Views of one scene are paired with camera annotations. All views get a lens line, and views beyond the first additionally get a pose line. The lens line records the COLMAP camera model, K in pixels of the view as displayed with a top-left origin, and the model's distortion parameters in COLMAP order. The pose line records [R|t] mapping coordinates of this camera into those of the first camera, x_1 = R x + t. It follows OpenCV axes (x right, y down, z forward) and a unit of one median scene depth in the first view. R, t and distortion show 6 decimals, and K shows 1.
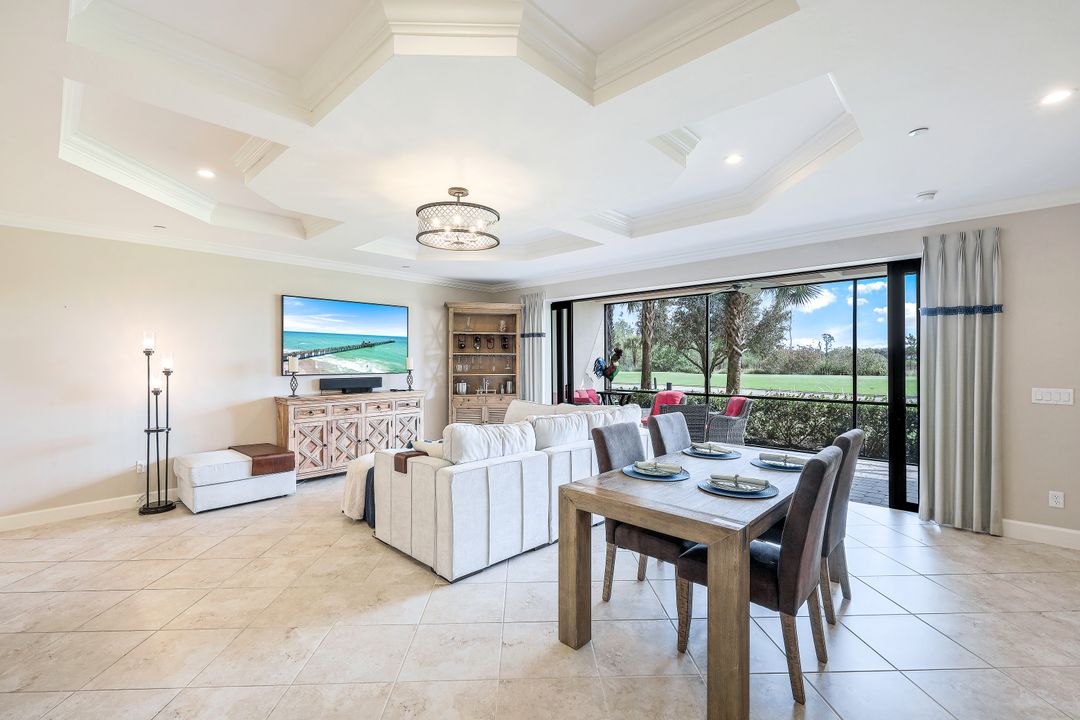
lens RADIAL K [[466.0, 0, 536.8], [0, 466.0, 360.3], [0, 0, 1]] dist [0.002654, 0.000594]
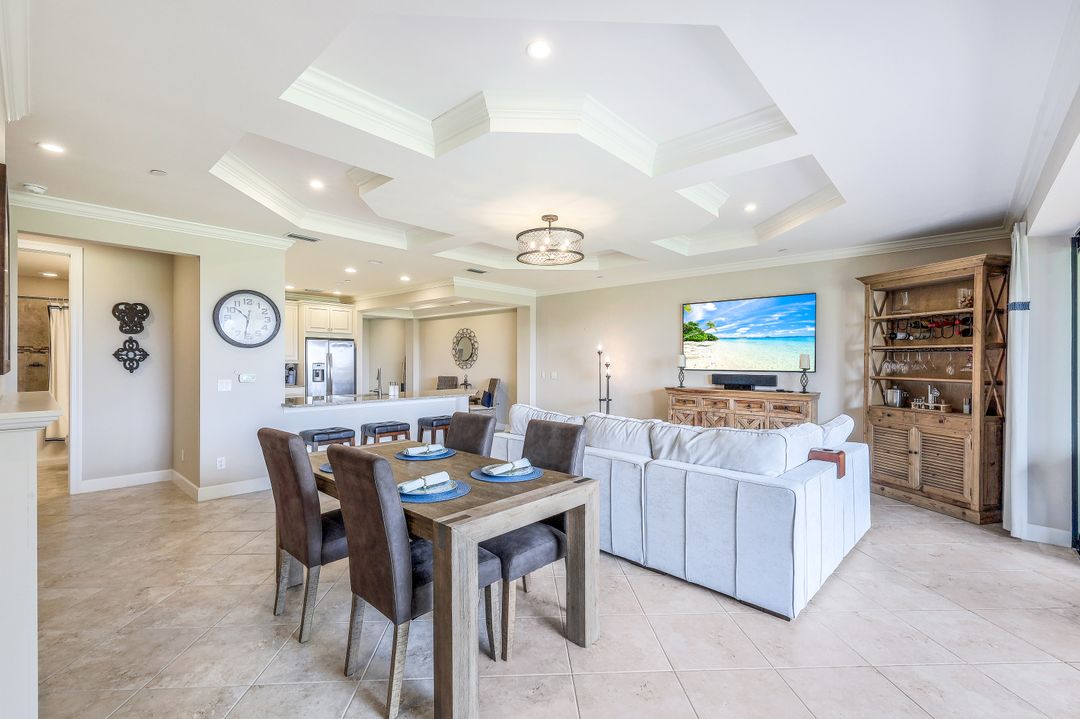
lens RADIAL K [[466.0, 0, 536.8], [0, 466.0, 359.8], [0, 0, 1]] dist [0.002654, 0.000594]
pose [[0.017943, -0.000167, -0.999839, 0.514581], [-0.001051, 0.999999, -0.000186, 0.004912], [0.999838, 0.001054, 0.017943, 0.454292]]
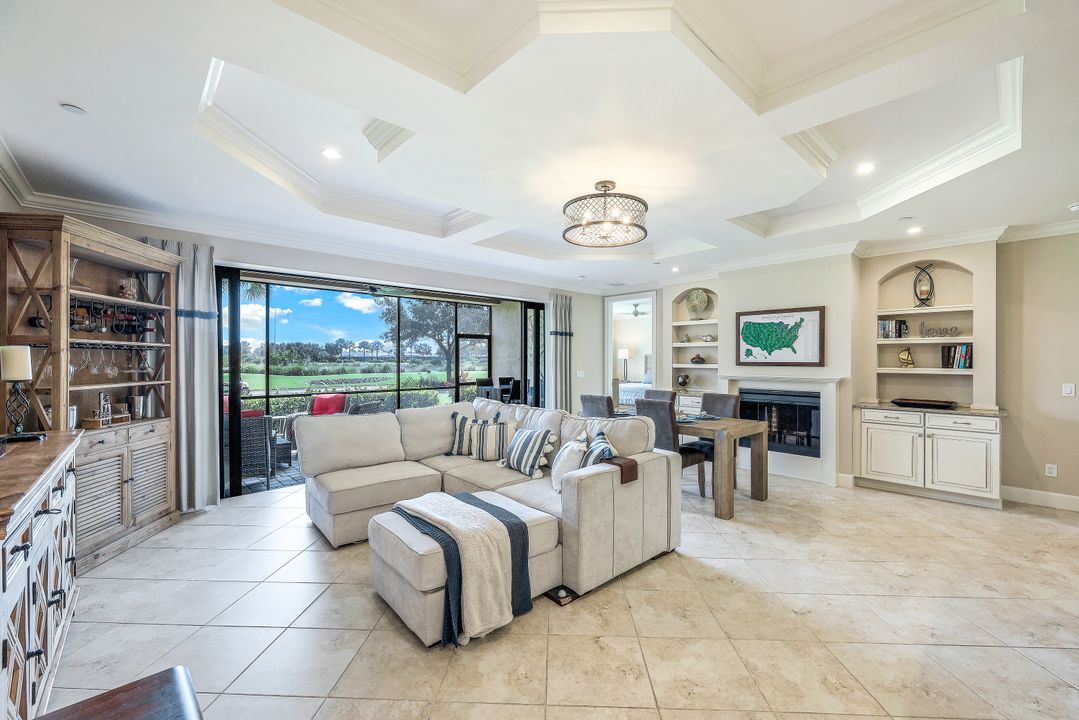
lens RADIAL K [[438.2, 0, 539.5], [0, 438.2, 360.0], [0, 0, 1]] dist [0.001605, -0.000227]
pose [[0.070645, -0.000904, 0.997501, -0.533743], [-0.002742, 0.999996, 0.001101, 0.002786], [-0.997498, -0.002813, 0.070642, 0.521020]]
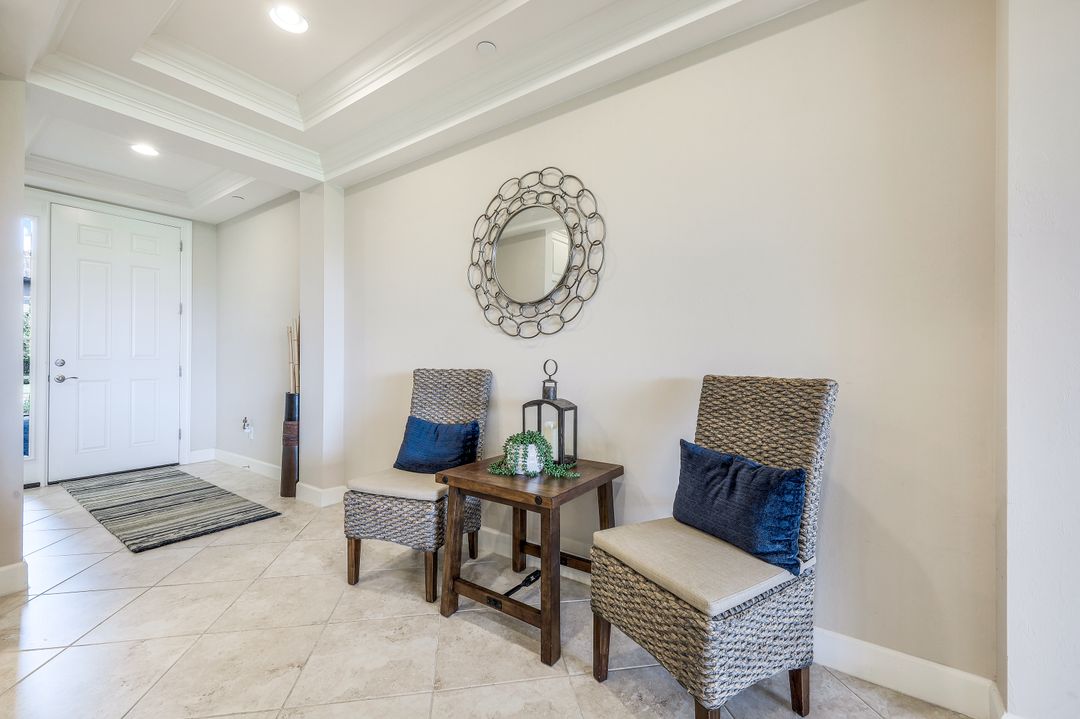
lens RADIAL K [[446.1, 0, 540.0], [0, 446.1, 359.5], [0, 0, 1]] dist [0.001659, 0.000231]
pose [[0.135331, 0.000723, -0.990800, -0.573106], [-0.002655, 0.999996, 0.000367, 0.048141], [0.990797, 0.002581, 0.135333, 0.224191]]
